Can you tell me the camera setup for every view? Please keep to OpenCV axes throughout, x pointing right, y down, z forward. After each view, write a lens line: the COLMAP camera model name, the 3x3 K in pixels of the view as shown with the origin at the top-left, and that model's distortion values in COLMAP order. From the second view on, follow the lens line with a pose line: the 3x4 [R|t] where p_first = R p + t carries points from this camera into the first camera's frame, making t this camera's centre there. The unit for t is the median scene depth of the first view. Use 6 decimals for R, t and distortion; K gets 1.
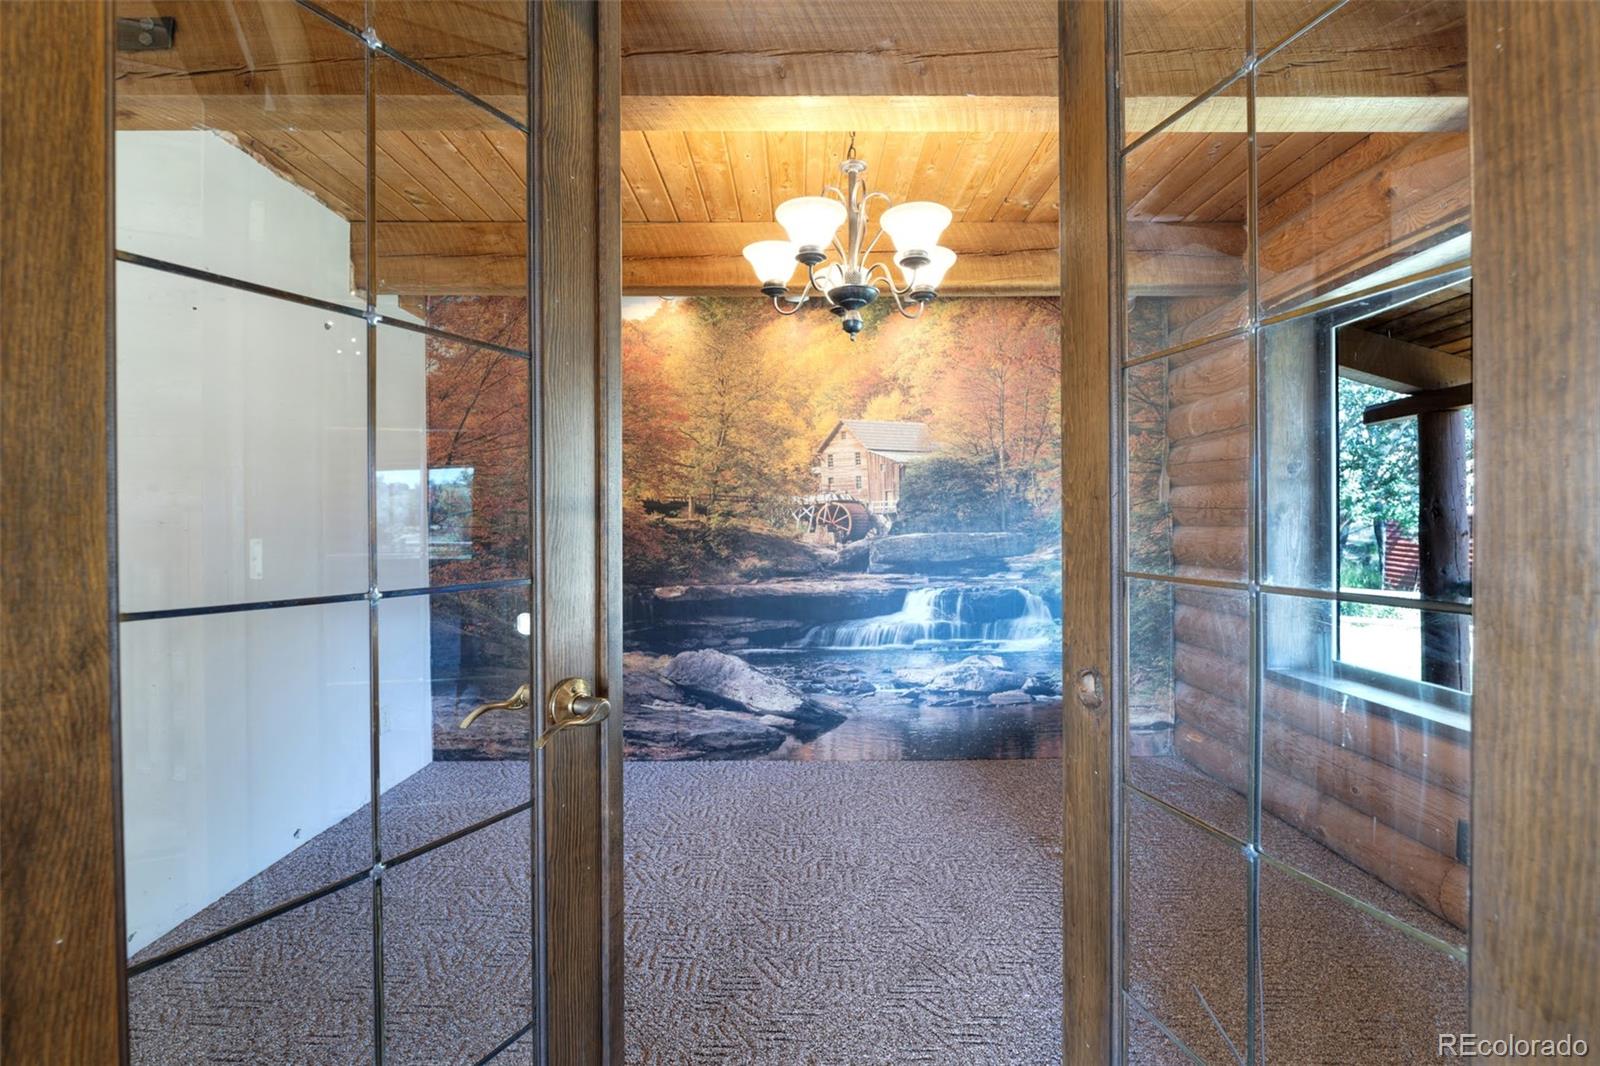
lens RADIAL K [[703.1, 0, 777.8], [0, 703.1, 527.0], [0, 0, 1]] dist [-0.004870, -0.001703]
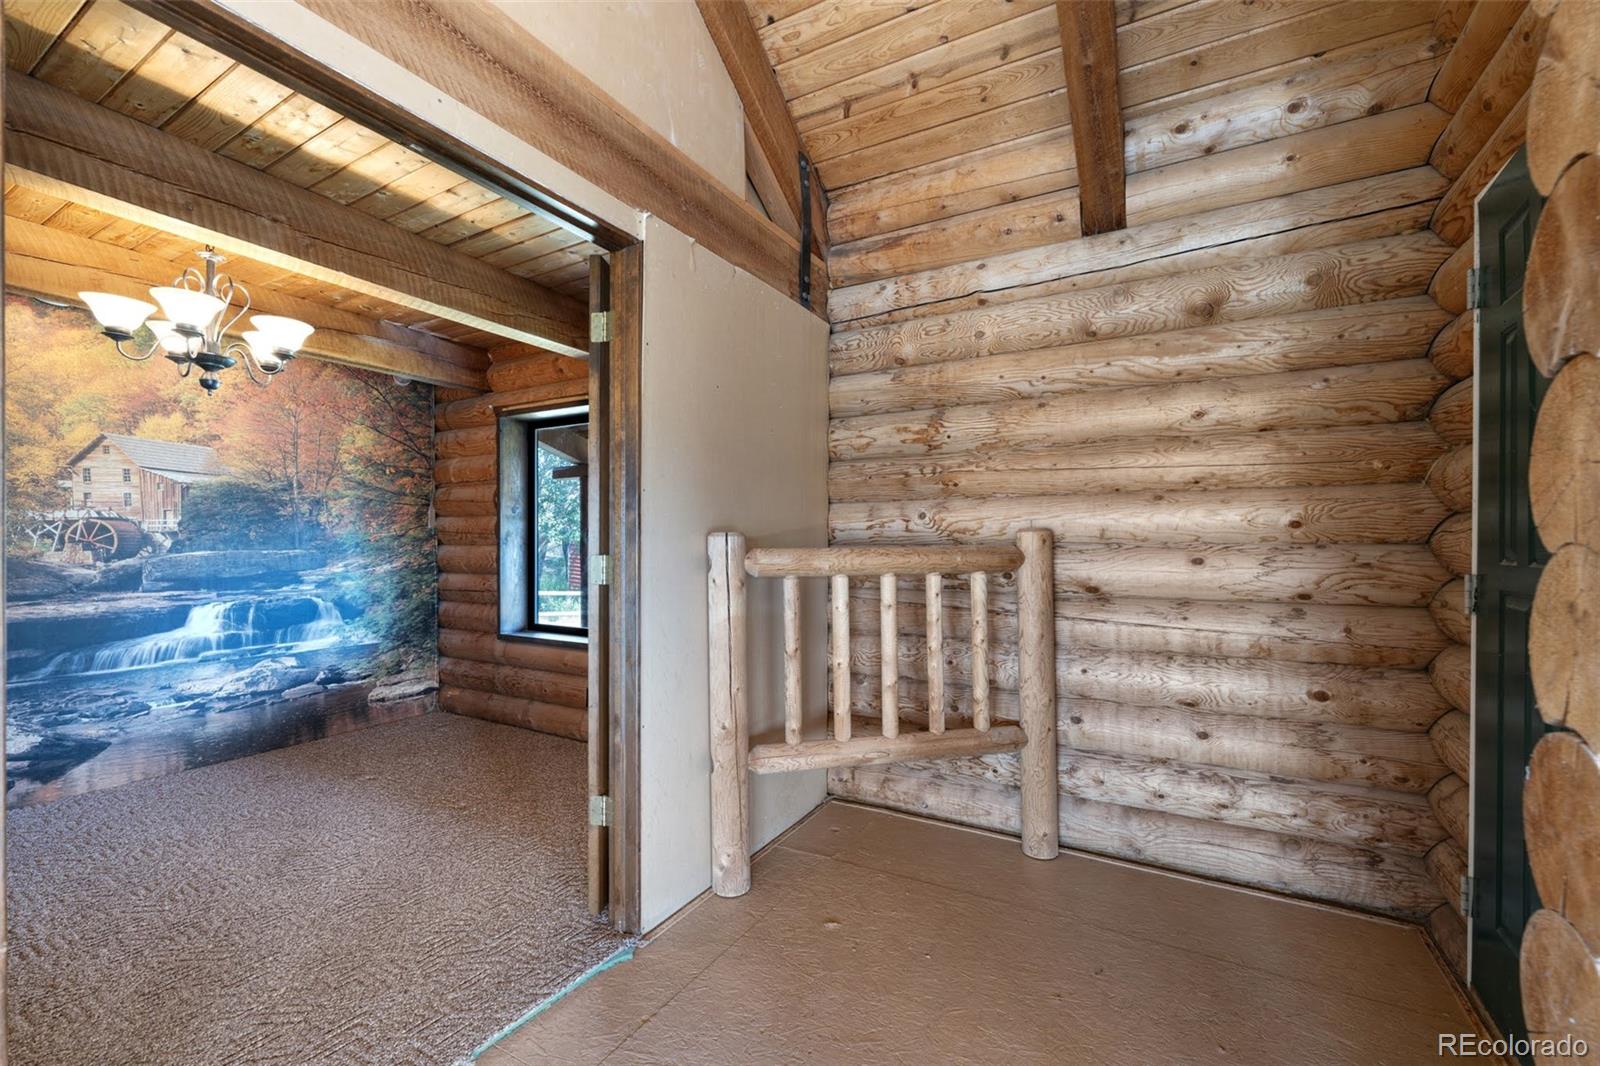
lens RADIAL K [[703.1, 0, 806.3], [0, 703.1, 543.6], [0, 0, 1]] dist [-0.004870, -0.001703]
pose [[0.509116, 0.003927, 0.860689, -0.248686], [-0.001081, 0.999992, -0.003923, 0.000513], [-0.860697, 0.001067, 0.509116, -0.318432]]
